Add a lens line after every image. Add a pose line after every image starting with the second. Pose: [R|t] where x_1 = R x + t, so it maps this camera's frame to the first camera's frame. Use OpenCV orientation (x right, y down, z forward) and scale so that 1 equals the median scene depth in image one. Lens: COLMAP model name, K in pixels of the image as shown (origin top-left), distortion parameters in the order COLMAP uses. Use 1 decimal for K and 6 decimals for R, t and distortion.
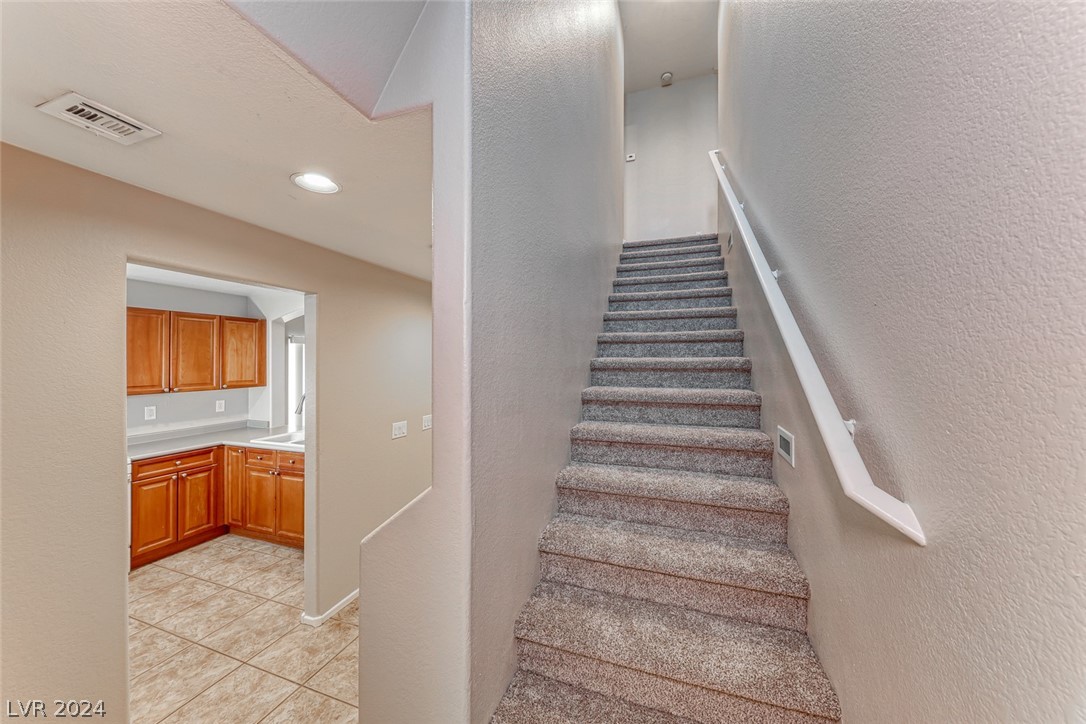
lens RADIAL K [[375.2, 0, 542.3], [0, 375.2, 360.0], [0, 0, 1]] dist [0.015755, -0.007338]
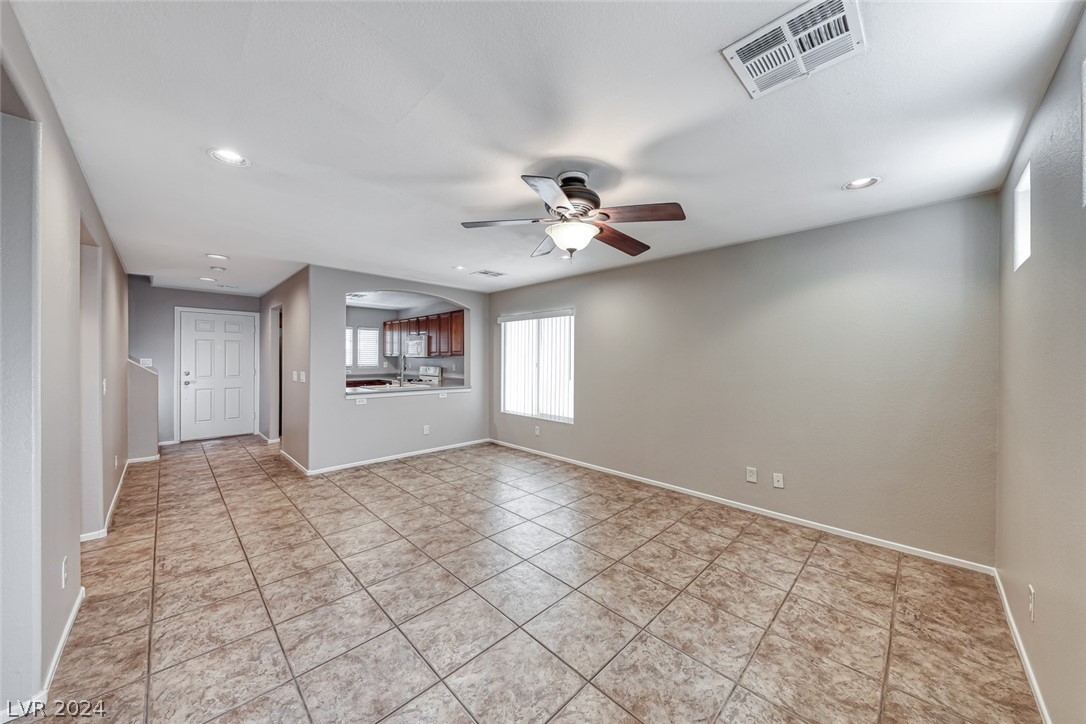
lens RADIAL K [[371.9, 0, 543.0], [0, 371.9, 362.0], [0, 0, 1]] dist [0.019732, -0.009302]
pose [[-0.435854, 0.004401, -0.900007, 0.491801], [-0.005684, 0.999955, 0.007643, 0.098790], [0.899999, 0.008446, -0.435809, 2.295725]]
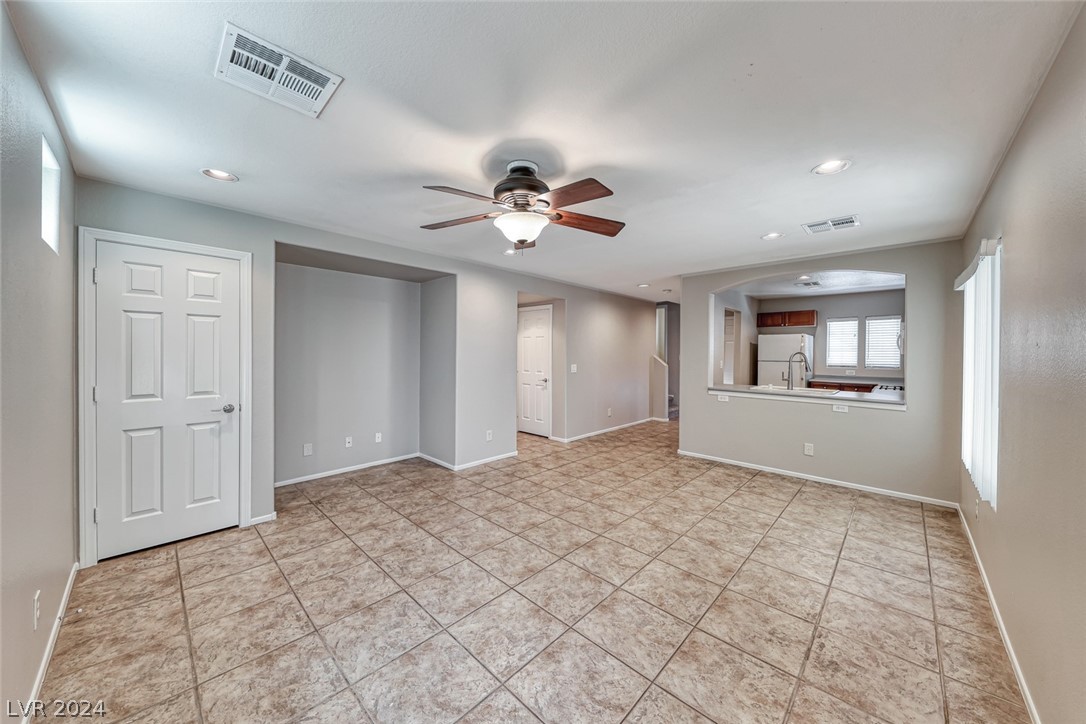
lens RADIAL K [[373.8, 0, 542.2], [0, 373.8, 356.5], [0, 0, 1]] dist [0.012660, -0.007549]
pose [[-0.909939, -0.012238, 0.414561, -0.392716], [-0.009109, 0.999913, 0.009524, 0.097481], [-0.414642, 0.004890, -0.909971, 2.614712]]
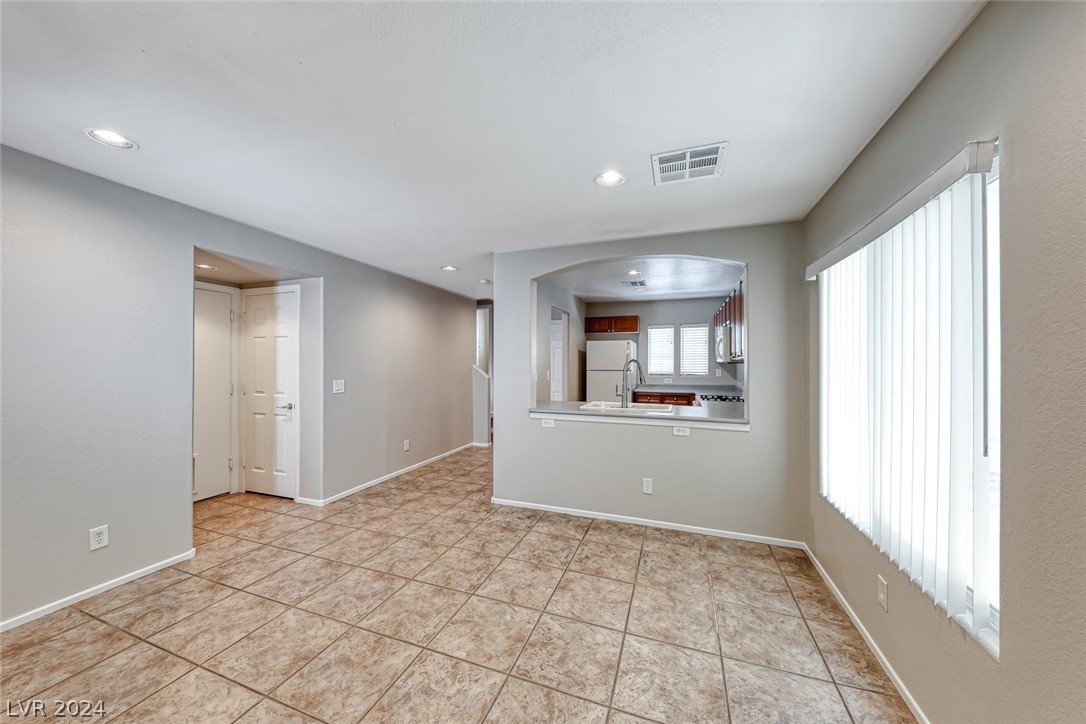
lens RADIAL K [[375.2, 0, 542.3], [0, 375.2, 360.0], [0, 0, 1]] dist [0.015755, -0.007338]
pose [[-0.999887, -0.003736, 0.014536, -0.426783], [-0.003856, 0.999958, -0.008268, 0.097133], [-0.014504, -0.008323, -0.999860, 2.113852]]
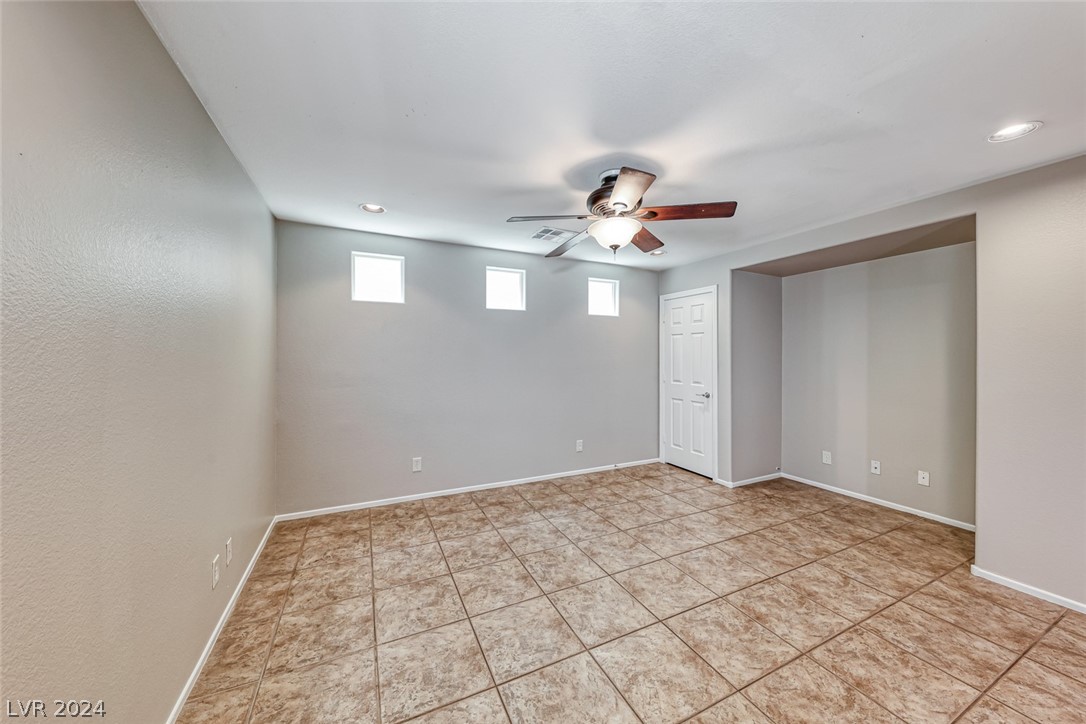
lens RADIAL K [[375.2, 0, 542.3], [0, 375.2, 360.0], [0, 0, 1]] dist [0.015755, -0.007338]
pose [[0.709810, -0.007468, 0.704354, -0.643423], [-0.003193, 0.999899, 0.013819, 0.098133], [-0.704386, -0.012058, 0.709715, 1.692417]]
